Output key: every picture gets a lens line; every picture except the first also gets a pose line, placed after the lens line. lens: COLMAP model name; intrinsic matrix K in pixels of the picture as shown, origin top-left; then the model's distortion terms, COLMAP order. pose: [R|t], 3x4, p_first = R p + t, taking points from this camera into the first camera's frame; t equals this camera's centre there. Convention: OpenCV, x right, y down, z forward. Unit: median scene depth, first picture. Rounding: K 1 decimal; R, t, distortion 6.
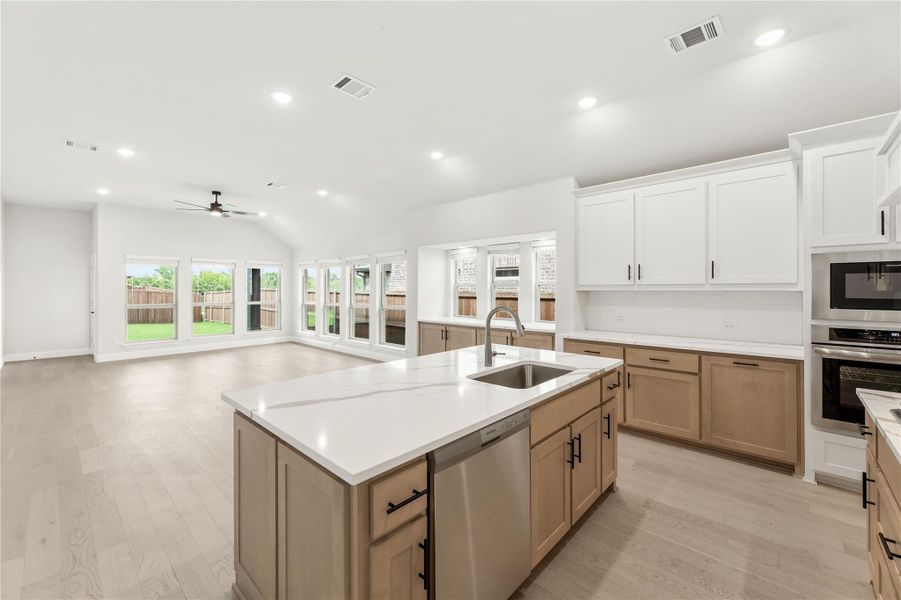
lens RADIAL K [[386.3, 0, 450.4], [0, 386.3, 284.6], [0, 0, 1]] dist [0.001099, 0.000105]
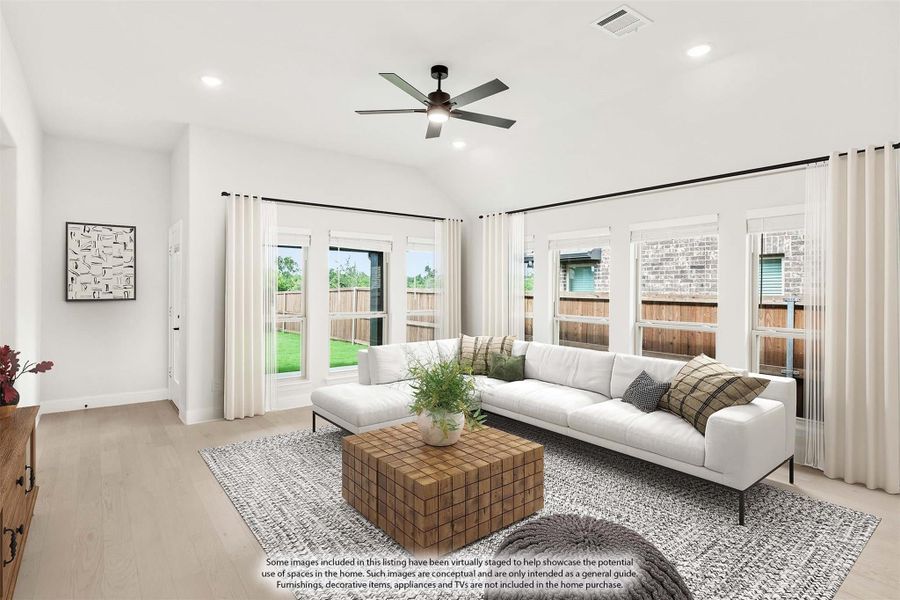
lens RADIAL K [[461.8, 0, 451.4], [0, 461.8, 285.2], [0, 0, 1]] dist [-0.001226, -0.000237]
pose [[0.987072, 0.004825, -0.160204, -0.302194], [-0.004030, 0.999978, 0.005287, 0.002183], [0.160226, -0.004573, 0.987070, 0.288981]]
